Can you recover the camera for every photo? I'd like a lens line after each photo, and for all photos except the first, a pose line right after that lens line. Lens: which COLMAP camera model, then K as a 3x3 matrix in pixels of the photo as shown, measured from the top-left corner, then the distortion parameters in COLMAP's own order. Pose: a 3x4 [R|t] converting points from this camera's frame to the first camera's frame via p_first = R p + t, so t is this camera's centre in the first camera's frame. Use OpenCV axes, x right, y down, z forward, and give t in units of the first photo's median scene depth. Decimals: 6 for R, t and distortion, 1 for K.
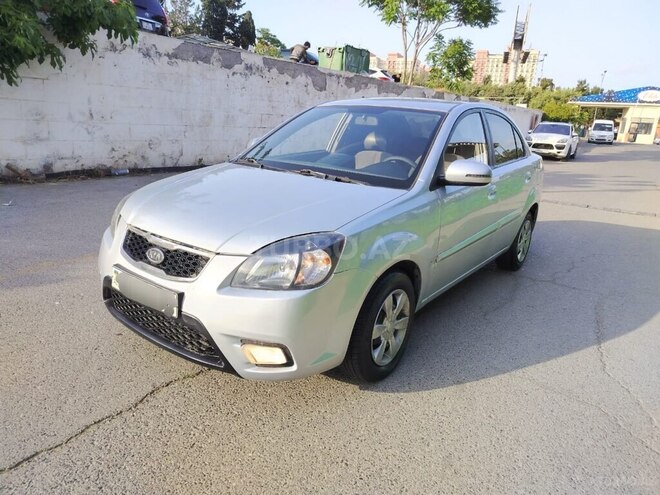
lens RADIAL K [[456.8, 0, 332.6], [0, 456.8, 247.9], [0, 0, 1]] dist [0.035163, -0.025768]
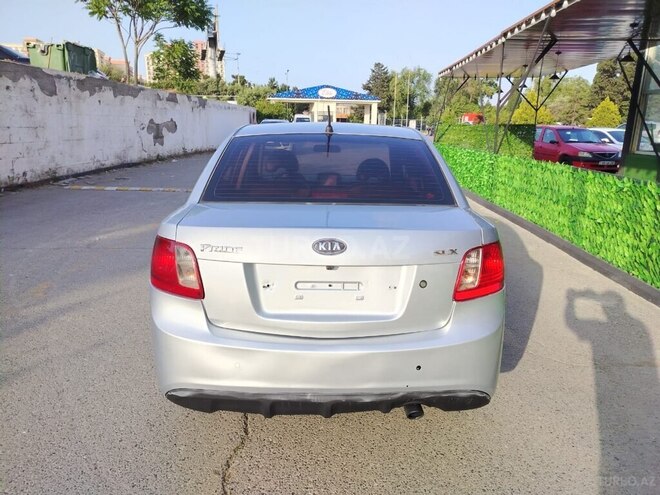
lens RADIAL K [[456.8, 0, 332.2], [0, 456.8, 242.6], [0, 0, 1]] dist [0.035163, -0.025768]
pose [[0.826162, -0.178933, 0.534266, -0.109275], [0.179304, 0.982431, 0.051764, -0.027841], [-0.534141, 0.053030, 0.843730, 0.014939]]
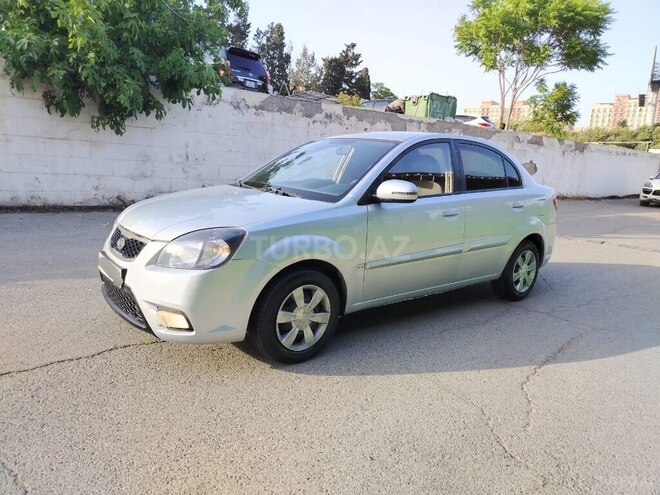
lens RADIAL K [[456.8, 0, 330.7], [0, 456.8, 248.2], [0, 0, 1]] dist [0.035163, -0.025768]
pose [[0.968965, 0.042807, -0.243462, 0.093211], [-0.066691, 0.993641, -0.090717, 0.019679], [0.238031, 0.104138, 0.965659, -0.023772]]
